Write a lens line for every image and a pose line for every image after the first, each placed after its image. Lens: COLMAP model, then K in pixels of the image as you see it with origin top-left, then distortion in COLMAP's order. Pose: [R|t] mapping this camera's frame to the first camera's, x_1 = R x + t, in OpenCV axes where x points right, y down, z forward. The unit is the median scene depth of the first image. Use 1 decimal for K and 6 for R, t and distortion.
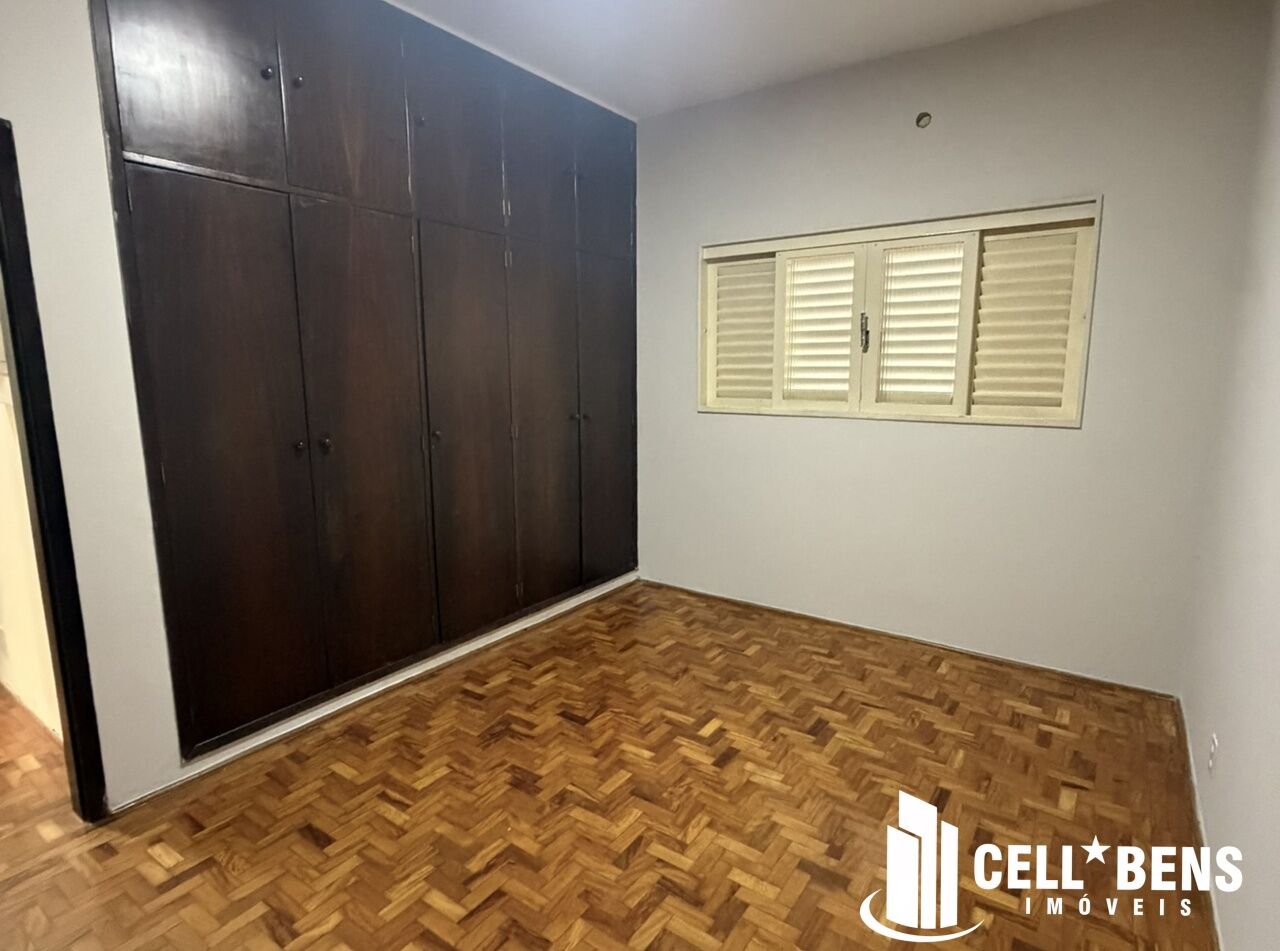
lens RADIAL K [[680.2, 0, 640.0], [0, 680.2, 475.5], [0, 0, 1]] dist [-0.004497, 0.001627]
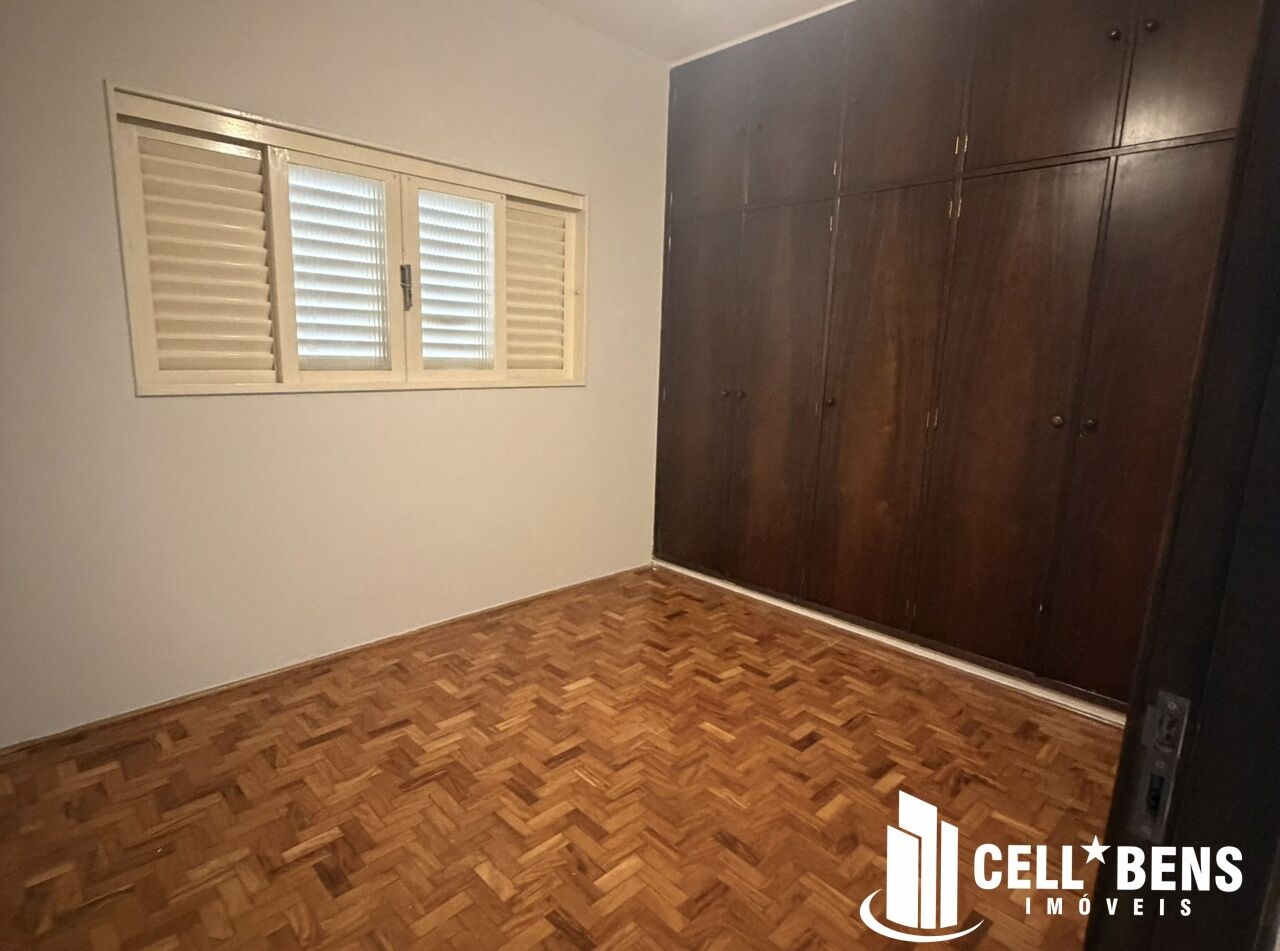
lens RADIAL K [[680.2, 0, 640.0], [0, 680.2, 475.5], [0, 0, 1]] dist [-0.004497, 0.001627]
pose [[0.179808, -0.175617, 0.967899, -0.454284], [0.121822, 0.980336, 0.155243, -0.079575], [-0.976129, 0.089998, 0.197666, 0.588270]]
